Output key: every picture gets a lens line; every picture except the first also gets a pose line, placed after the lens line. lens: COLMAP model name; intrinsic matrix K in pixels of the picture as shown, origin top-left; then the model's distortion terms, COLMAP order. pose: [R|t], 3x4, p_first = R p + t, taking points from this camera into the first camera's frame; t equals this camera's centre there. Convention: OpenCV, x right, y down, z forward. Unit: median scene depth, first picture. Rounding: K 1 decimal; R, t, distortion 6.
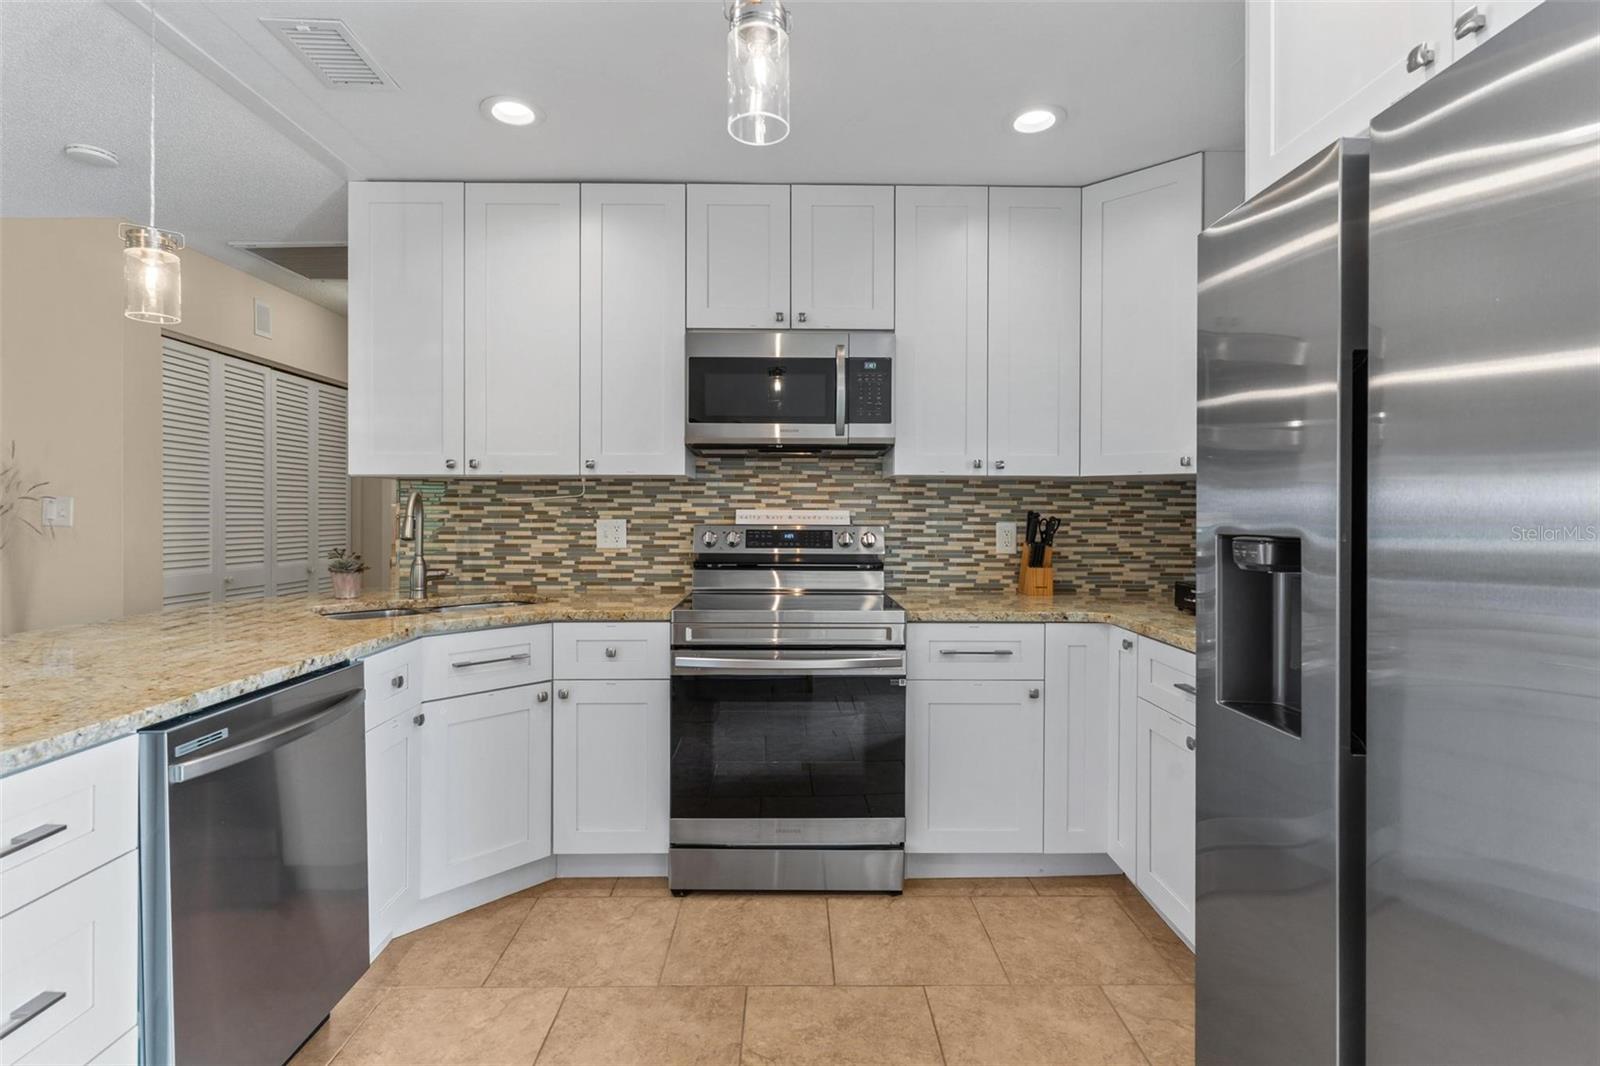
lens RADIAL K [[763.7, 0, 790.7], [0, 763.7, 516.1], [0, 0, 1]] dist [-0.002546, 0.000896]
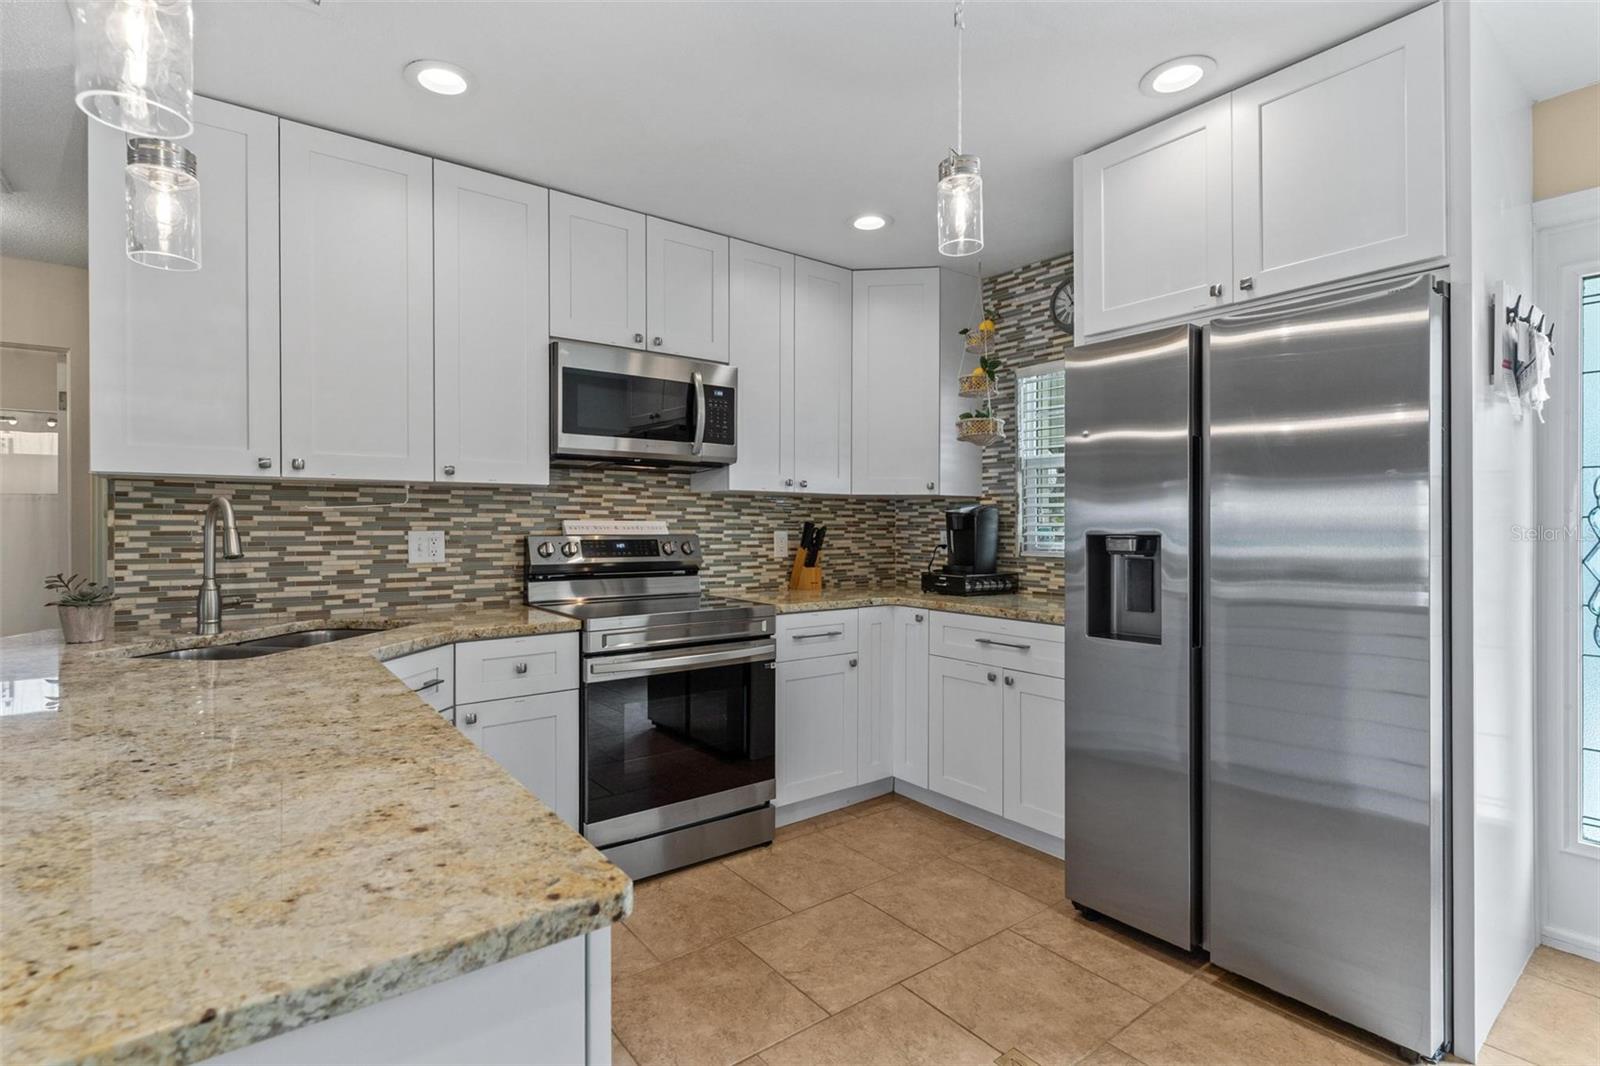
lens RADIAL K [[763.7, 0, 788.5], [0, 763.7, 529.9], [0, 0, 1]] dist [-0.002546, 0.000896]
pose [[0.804740, -0.006270, 0.593595, -0.472607], [0.004457, 0.999980, 0.004520, 0.001036], [-0.593611, -0.000992, 0.804751, 0.023136]]
